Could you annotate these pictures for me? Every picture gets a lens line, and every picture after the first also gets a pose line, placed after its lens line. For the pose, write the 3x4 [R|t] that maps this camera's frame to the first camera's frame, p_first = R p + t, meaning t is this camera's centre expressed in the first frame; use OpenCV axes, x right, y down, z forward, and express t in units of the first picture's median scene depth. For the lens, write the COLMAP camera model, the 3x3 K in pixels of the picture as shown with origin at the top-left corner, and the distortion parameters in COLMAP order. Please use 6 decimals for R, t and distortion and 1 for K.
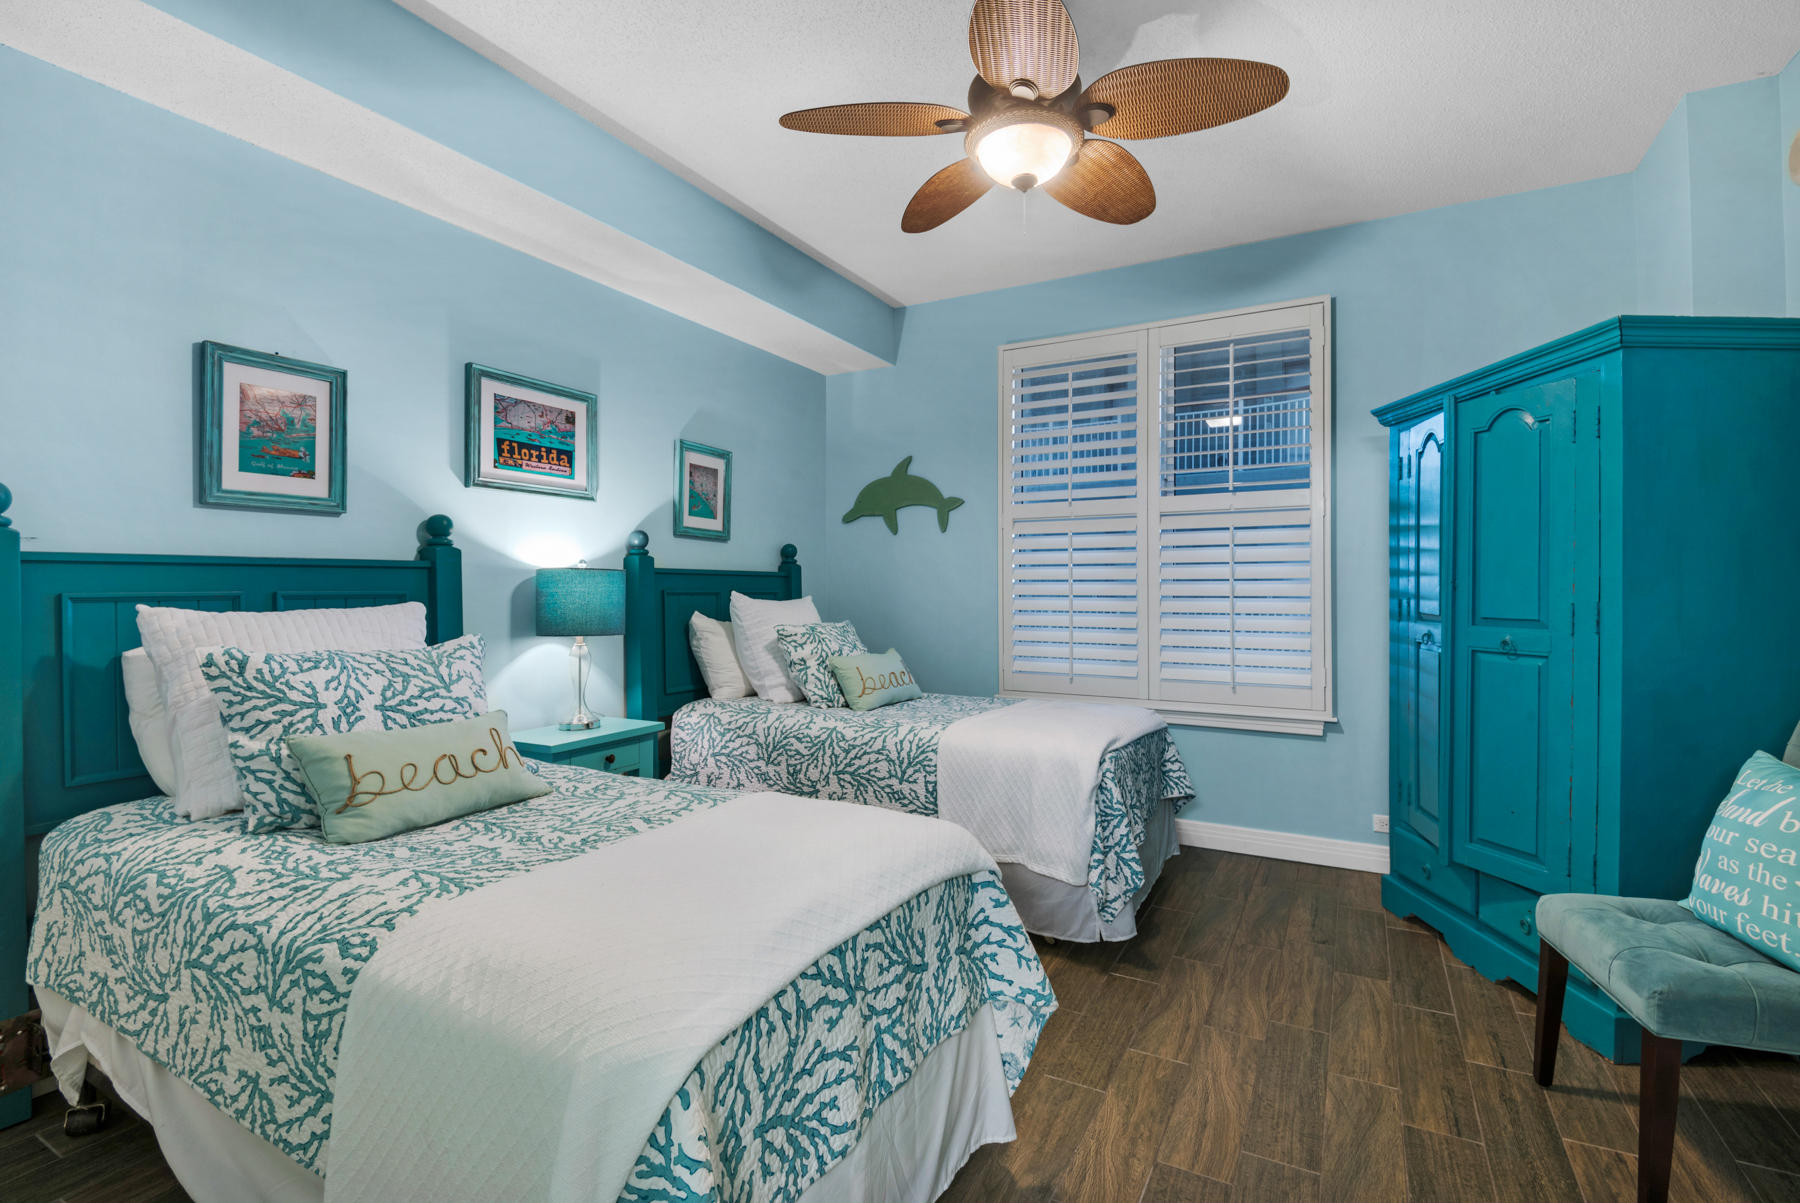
lens RADIAL K [[857.6, 0, 900.0], [0, 857.6, 601.5], [0, 0, 1]] dist [0.013689, -0.015543]
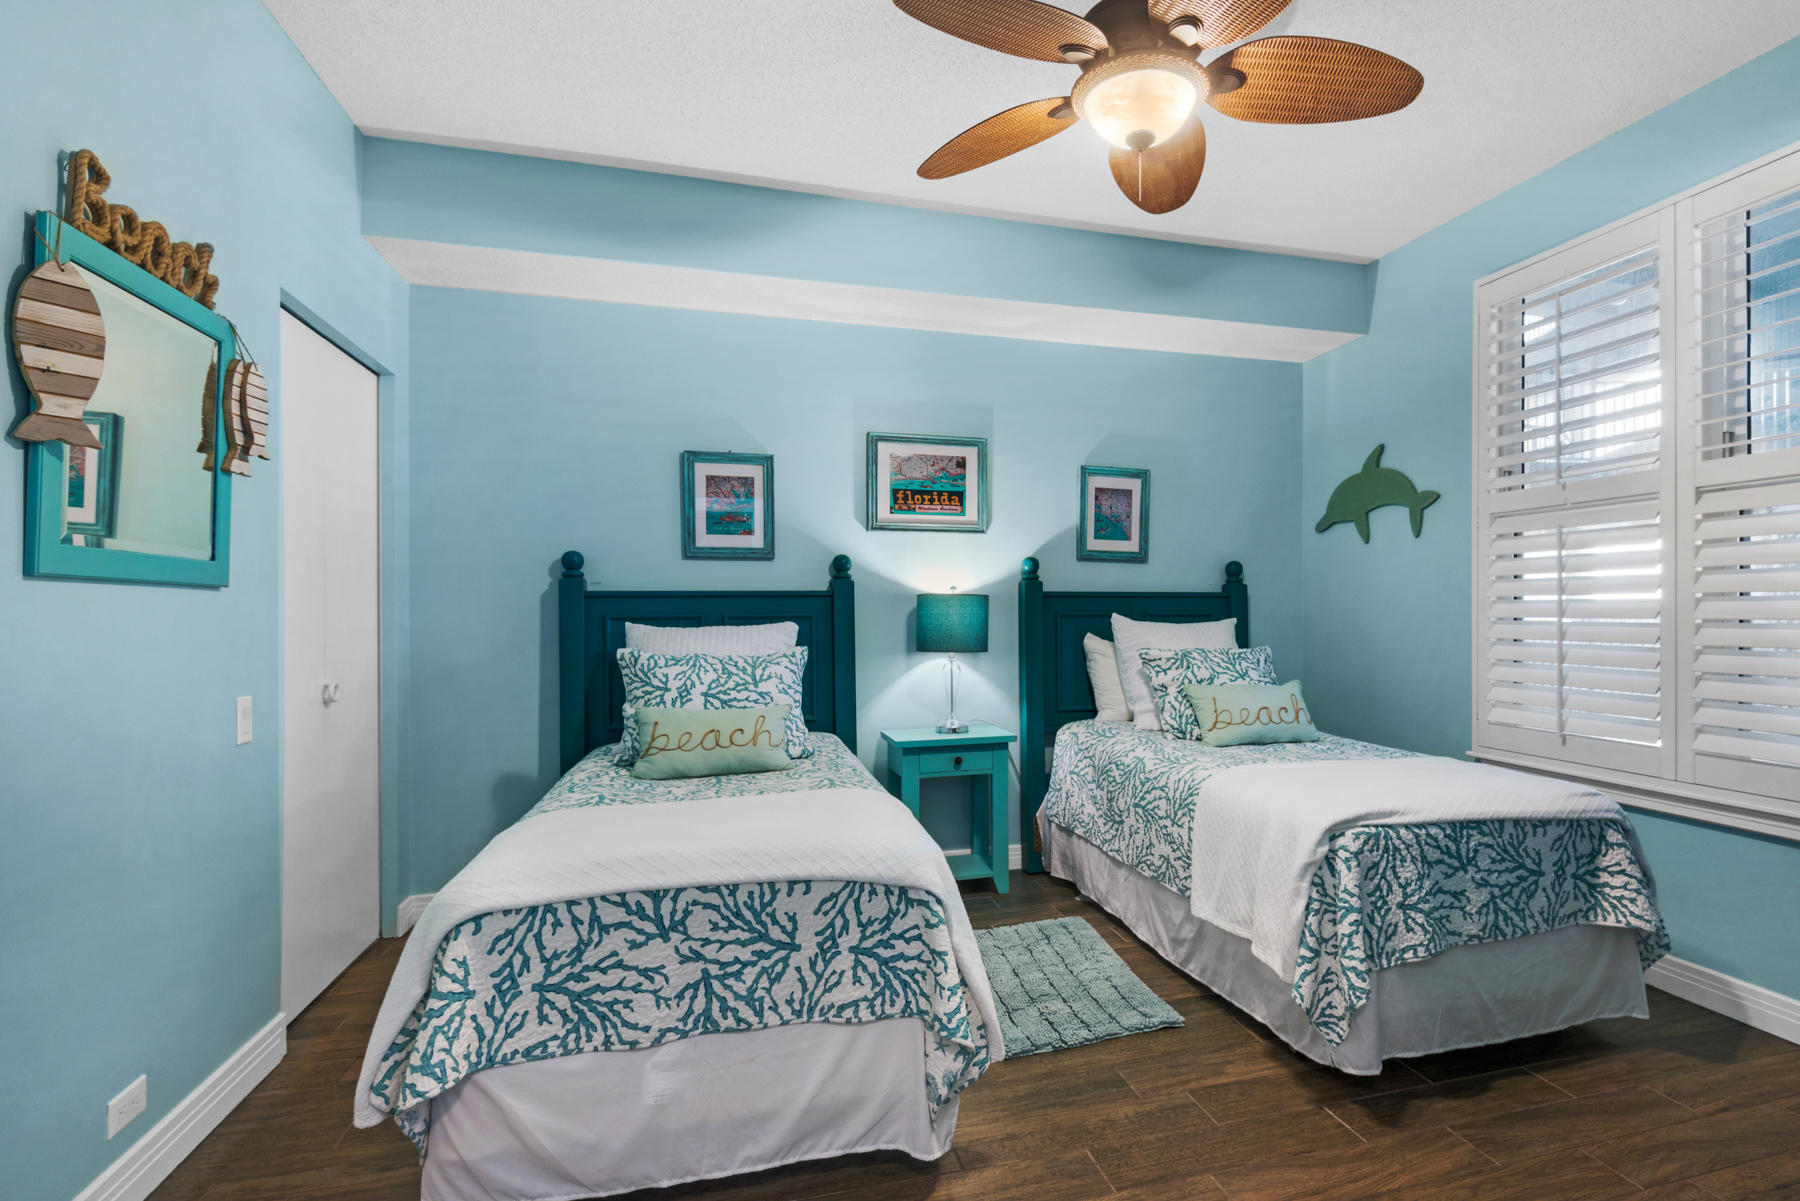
lens RADIAL K [[909.2, 0, 962.4], [0, 909.2, 640.9], [0, 0, 1]] dist [0.035050, -0.042166]
pose [[0.679770, 0.020317, -0.733143, 0.564719], [-0.007137, 0.999752, 0.021087, -0.001376], [0.733390, -0.009102, 0.679747, 0.189995]]
